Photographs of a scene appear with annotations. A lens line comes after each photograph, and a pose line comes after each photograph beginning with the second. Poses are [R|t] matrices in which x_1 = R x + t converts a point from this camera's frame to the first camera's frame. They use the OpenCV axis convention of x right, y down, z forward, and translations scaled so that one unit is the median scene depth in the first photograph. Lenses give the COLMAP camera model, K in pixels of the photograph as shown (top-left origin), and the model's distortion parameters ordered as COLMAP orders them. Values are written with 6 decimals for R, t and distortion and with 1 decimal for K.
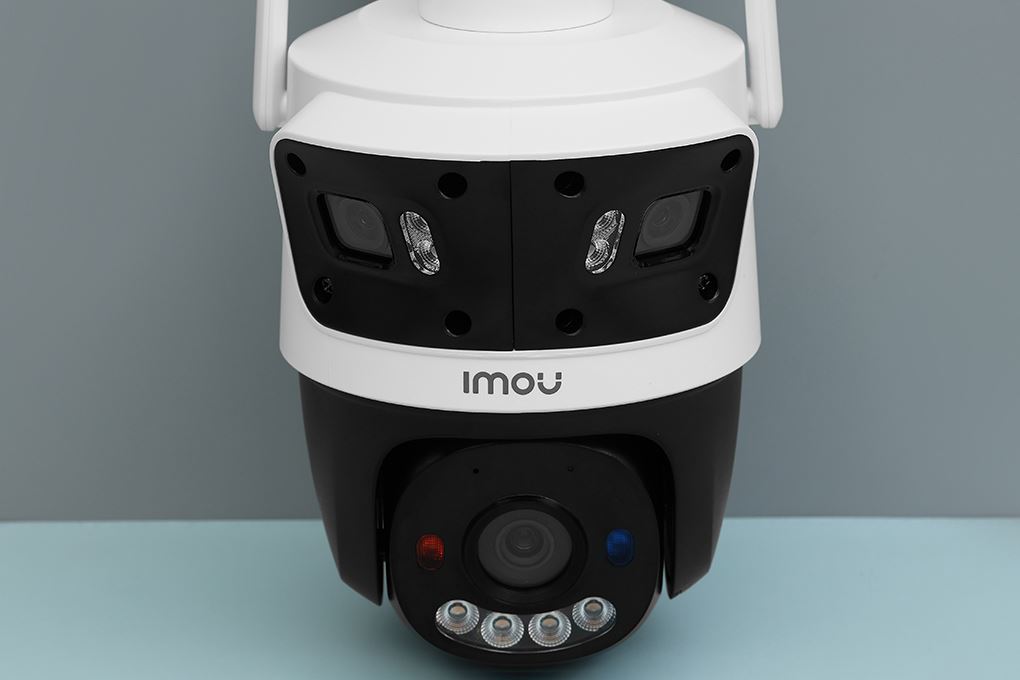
lens RADIAL K [[3748.4, 0, 506.8], [0, 3748.4, 296.4], [0, 0, 1]] dist [0.512159, 2.272491]
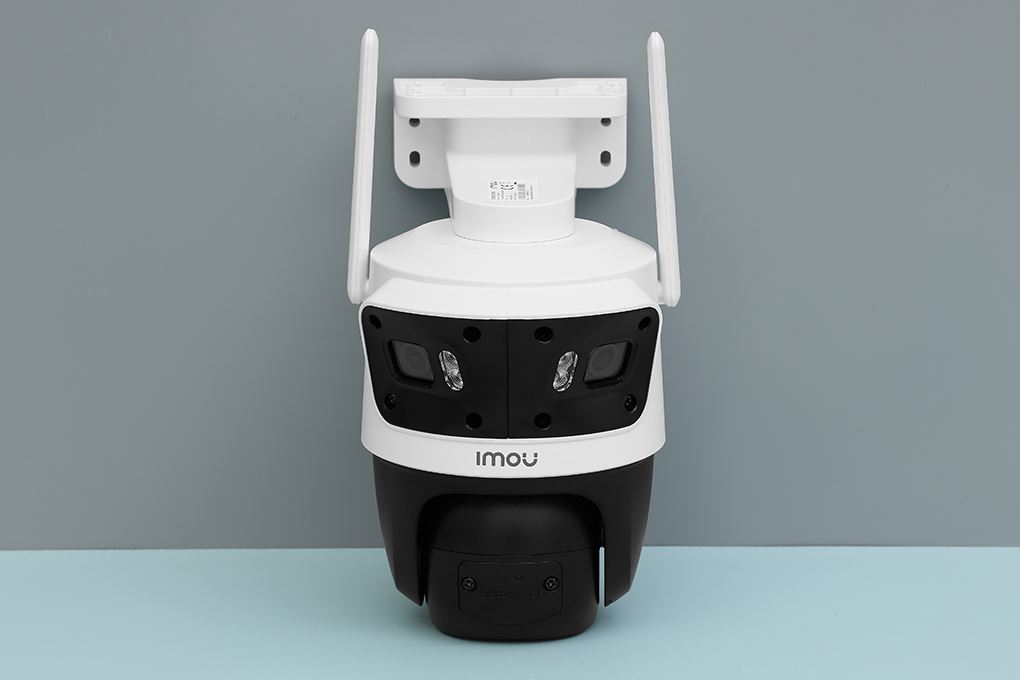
lens RADIAL K [[3552.4, 0, 510.0], [0, 3552.4, 340.0], [0, 0, 1]] dist [0.318943, 0.575281]
pose [[0.999858, 0.016200, -0.004594, 0.008853], [-0.016435, 0.998259, -0.056642, 0.057575], [0.003668, 0.056710, 0.998384, -0.518117]]
